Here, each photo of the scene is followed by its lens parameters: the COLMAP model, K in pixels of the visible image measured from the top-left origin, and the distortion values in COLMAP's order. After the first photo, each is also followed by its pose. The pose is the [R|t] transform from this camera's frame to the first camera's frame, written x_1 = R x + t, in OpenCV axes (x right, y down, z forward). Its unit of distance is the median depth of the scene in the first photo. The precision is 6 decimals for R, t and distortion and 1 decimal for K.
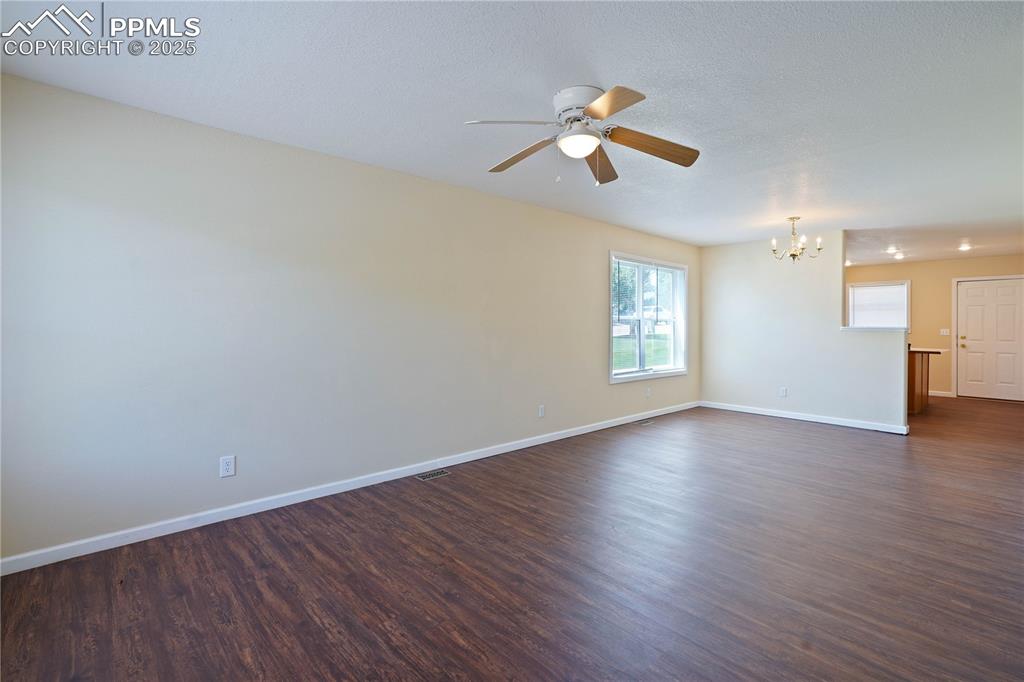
lens RADIAL K [[471.1, 0, 512.9], [0, 471.1, 334.2], [0, 0, 1]] dist [0.000555, 0.000218]
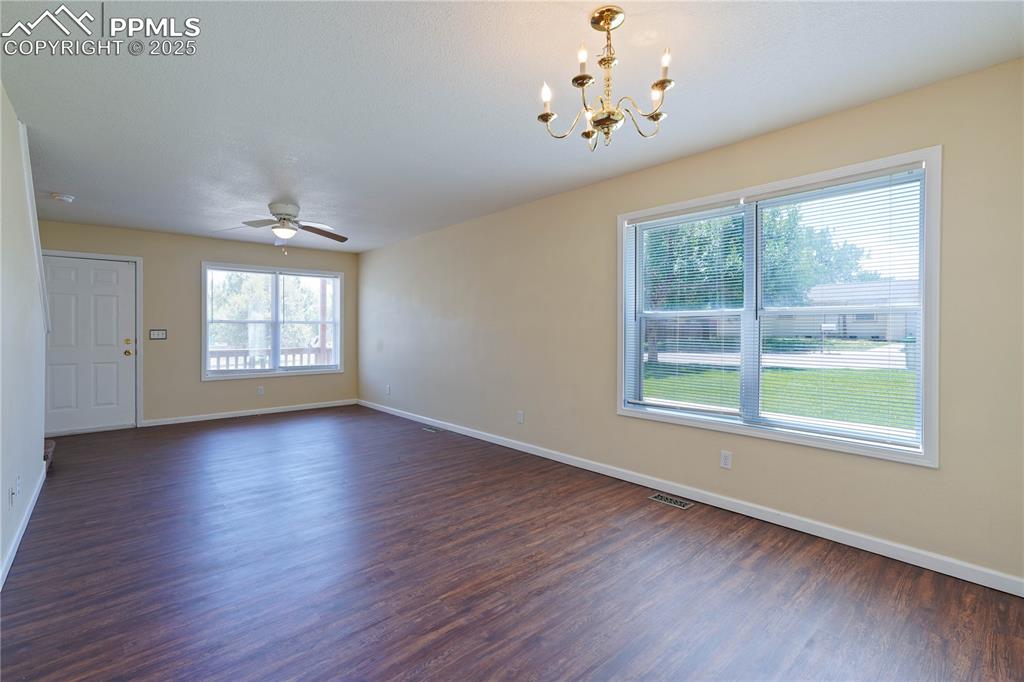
lens RADIAL K [[471.1, 0, 513.0], [0, 471.1, 339.6], [0, 0, 1]] dist [0.000555, 0.000218]
pose [[-0.031208, 0.005911, -0.999495, 0.874851], [-0.027608, 0.999596, 0.006774, -0.000395], [0.999132, 0.027805, -0.031032, 0.864445]]
